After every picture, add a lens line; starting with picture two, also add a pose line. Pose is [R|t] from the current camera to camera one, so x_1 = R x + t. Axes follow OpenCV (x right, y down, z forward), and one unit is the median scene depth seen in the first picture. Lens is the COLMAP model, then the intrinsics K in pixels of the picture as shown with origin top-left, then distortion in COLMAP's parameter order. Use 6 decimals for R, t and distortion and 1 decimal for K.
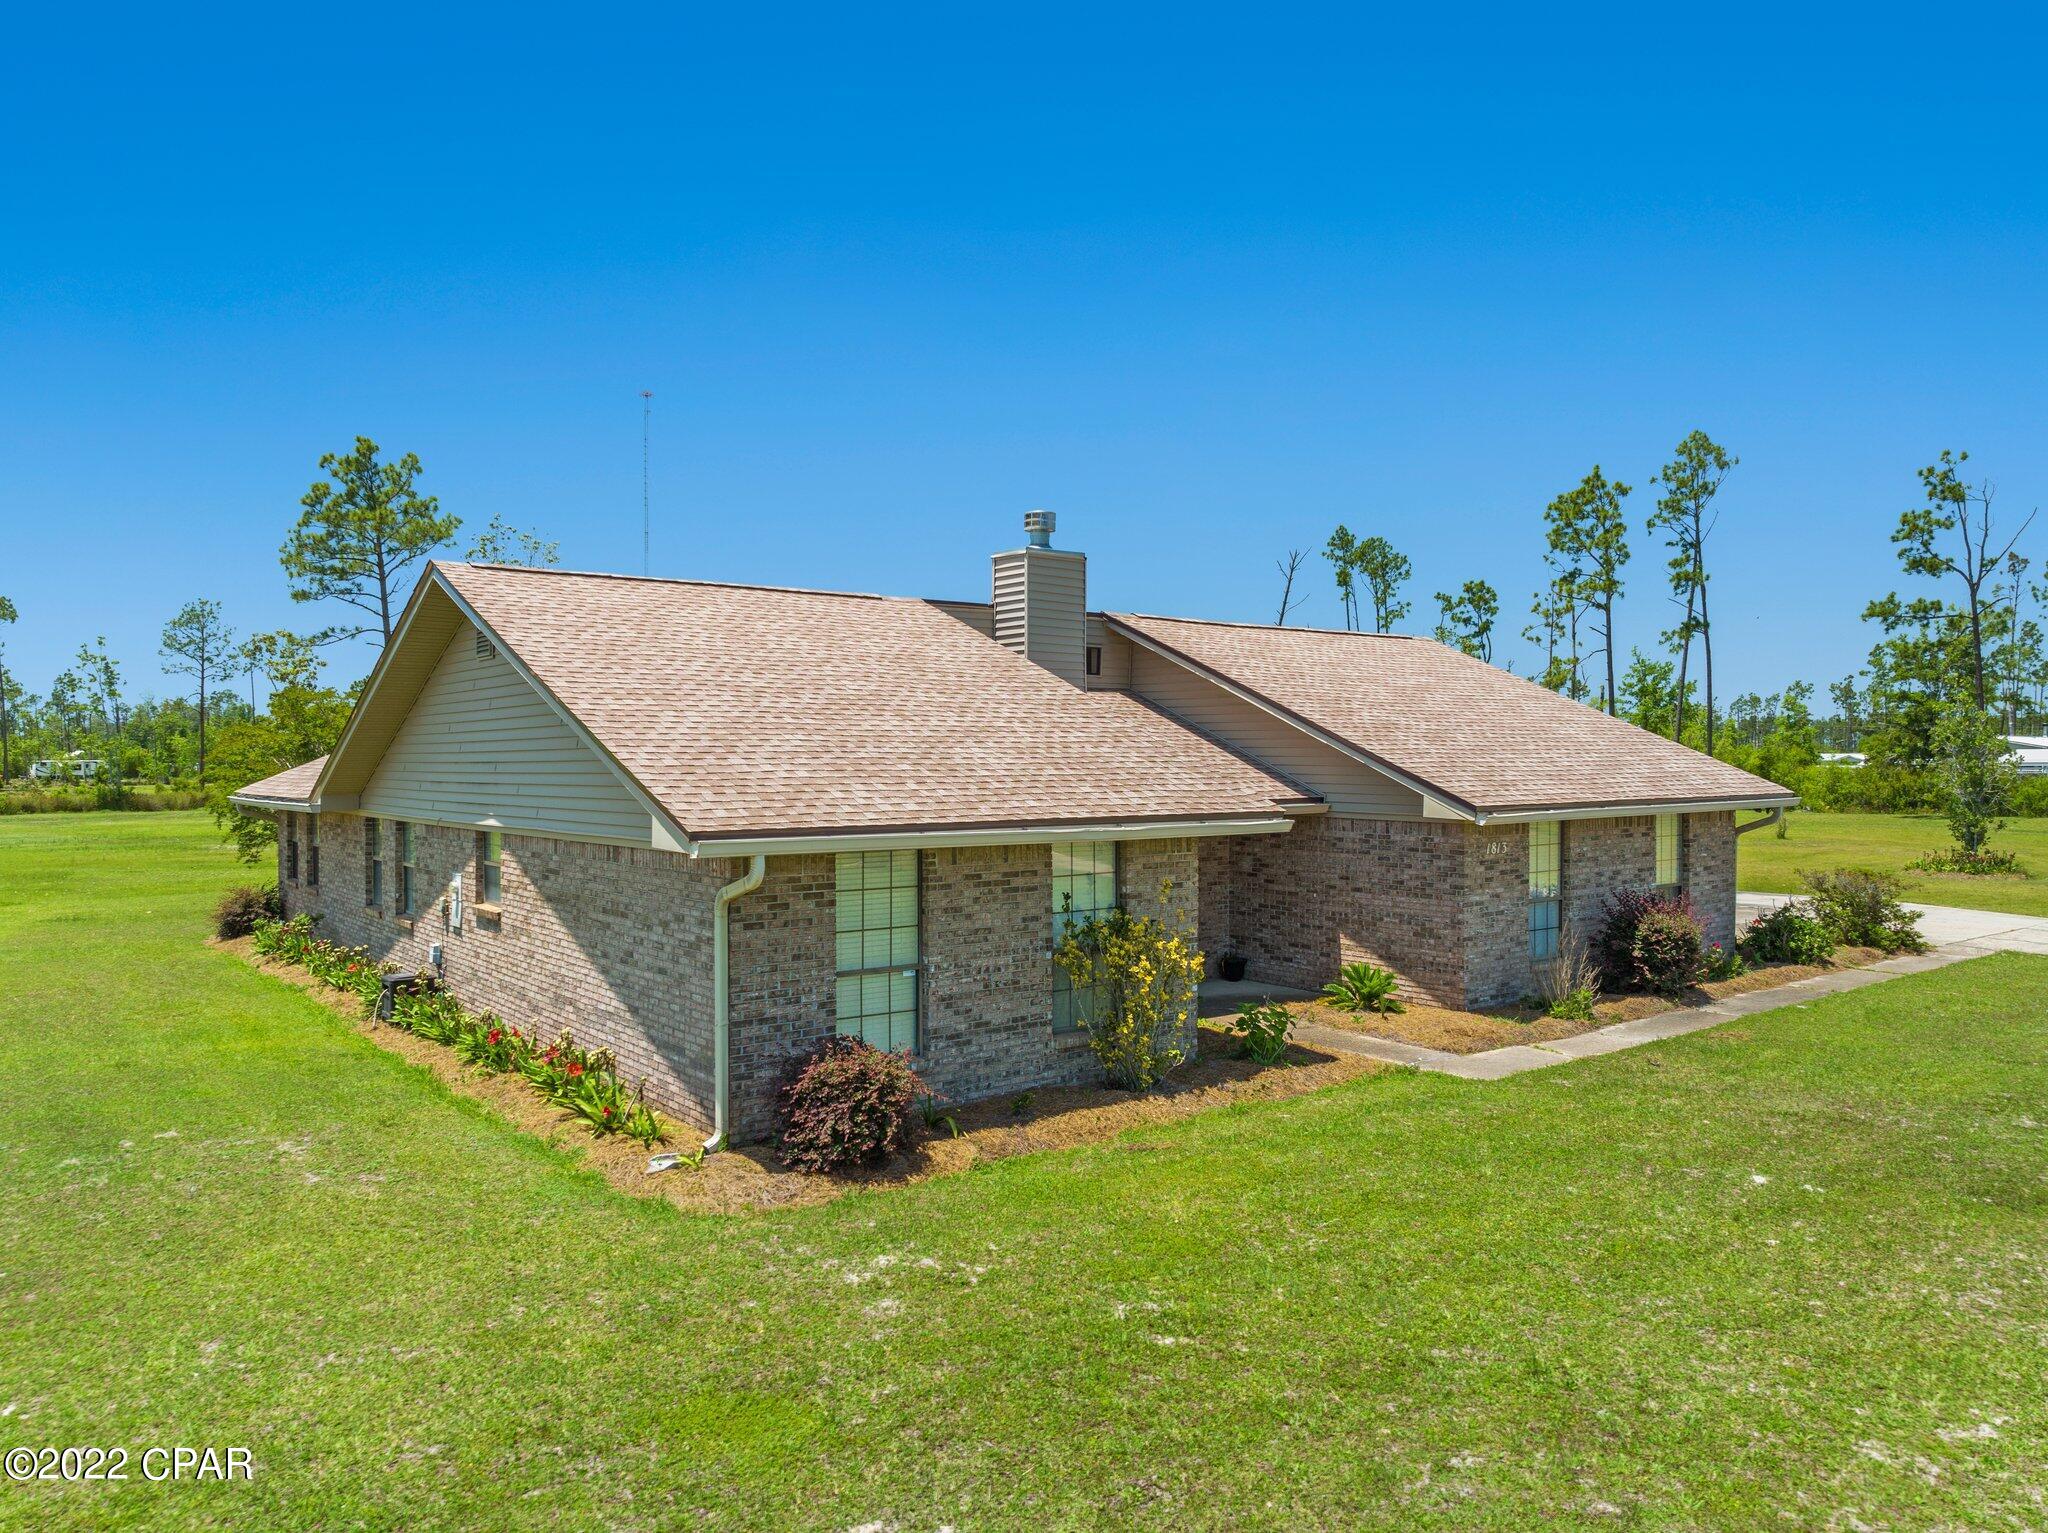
lens RADIAL K [[1413.4, 0, 1024.0], [0, 1413.4, 766.5], [0, 0, 1]] dist [-0.030255, 0.000983]
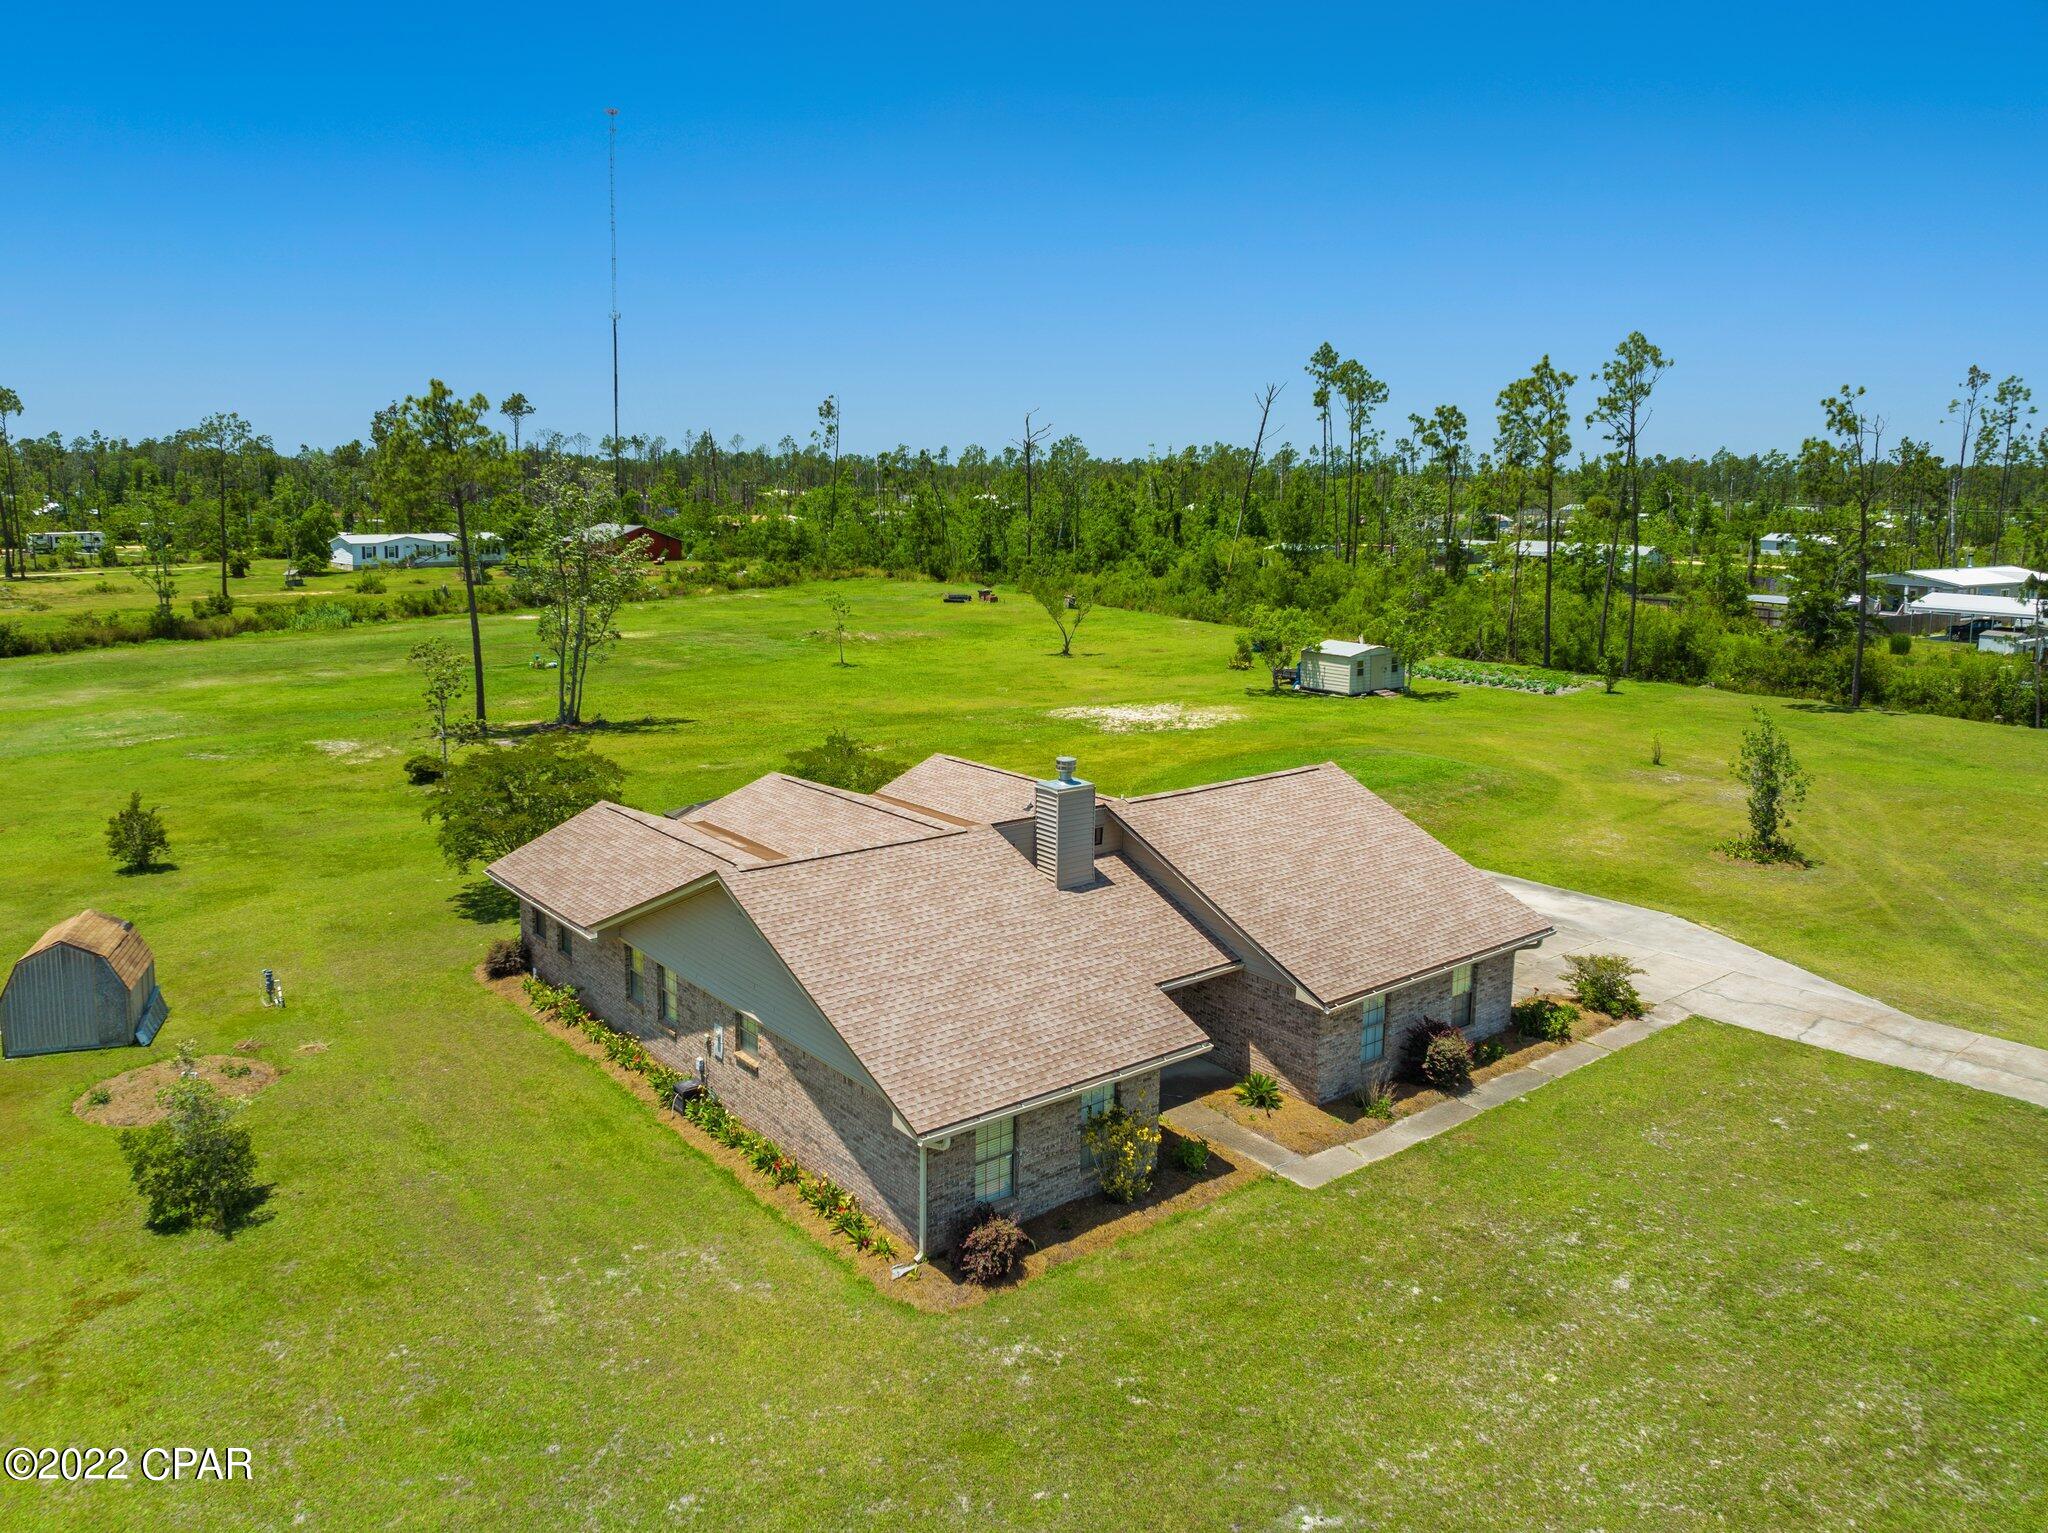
lens RADIAL K [[1460.6, 0, 1023.8], [0, 1460.6, 627.0], [0, 0, 1]] dist [-0.023257, 0.000240]
pose [[0.999791, 0.009923, 0.017896, -0.097528], [-0.011701, 0.994704, 0.102112, -0.733553], [-0.016787, -0.102300, 0.994612, -0.861854]]
